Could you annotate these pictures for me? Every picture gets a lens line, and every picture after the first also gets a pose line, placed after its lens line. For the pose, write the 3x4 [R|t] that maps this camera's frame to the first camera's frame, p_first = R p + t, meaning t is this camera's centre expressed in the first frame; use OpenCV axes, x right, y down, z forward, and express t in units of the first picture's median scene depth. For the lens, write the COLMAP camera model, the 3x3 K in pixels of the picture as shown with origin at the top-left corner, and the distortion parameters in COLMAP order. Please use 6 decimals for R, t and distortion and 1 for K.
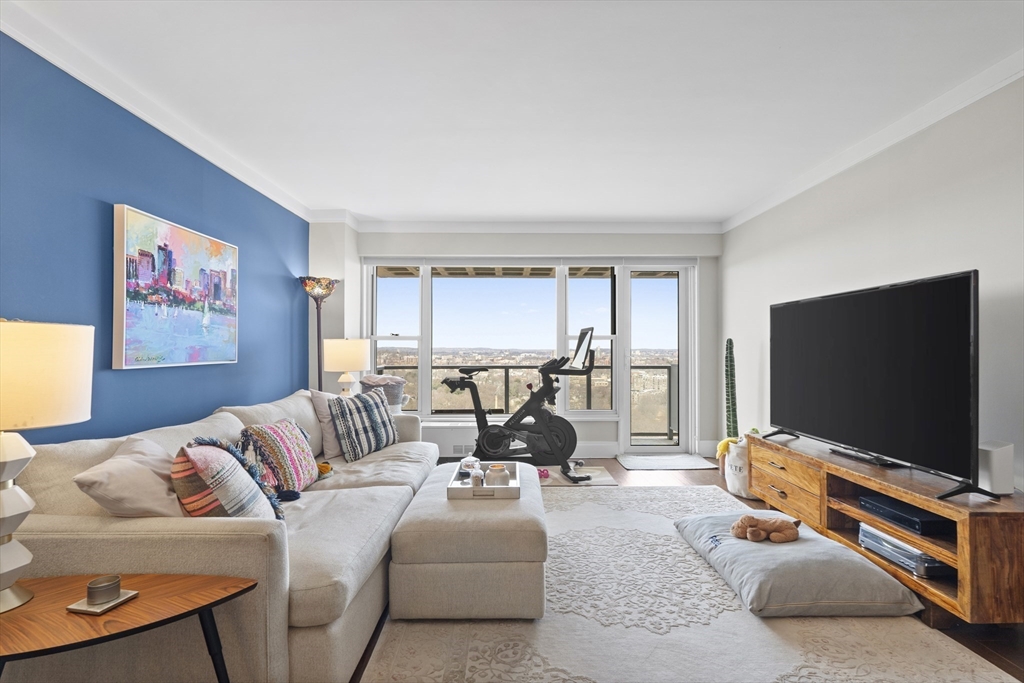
lens RADIAL K [[476.3, 0, 512.0], [0, 476.3, 341.5], [0, 0, 1]] dist [0.000258, 0.000163]
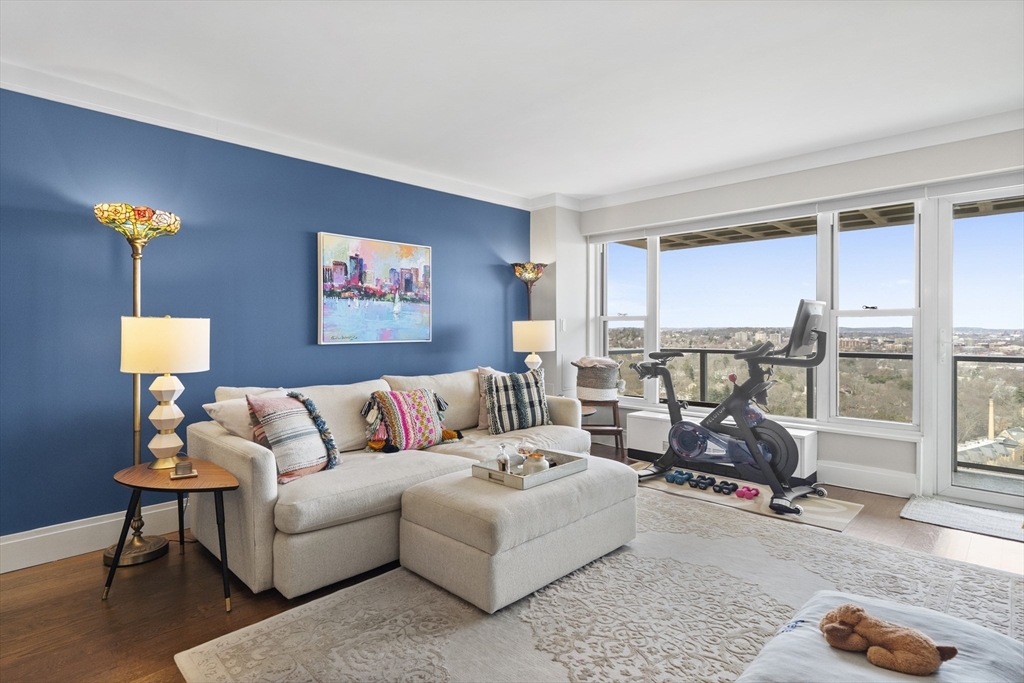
lens RADIAL K [[529.1, 0, 512.5], [0, 529.1, 327.8], [0, 0, 1]] dist [-0.000116, 0.000056]
pose [[0.712517, -0.003151, -0.701647, 0.566761], [0.012278, 0.999893, 0.007978, 0.000742], [0.701547, -0.014299, 0.712480, 0.191527]]
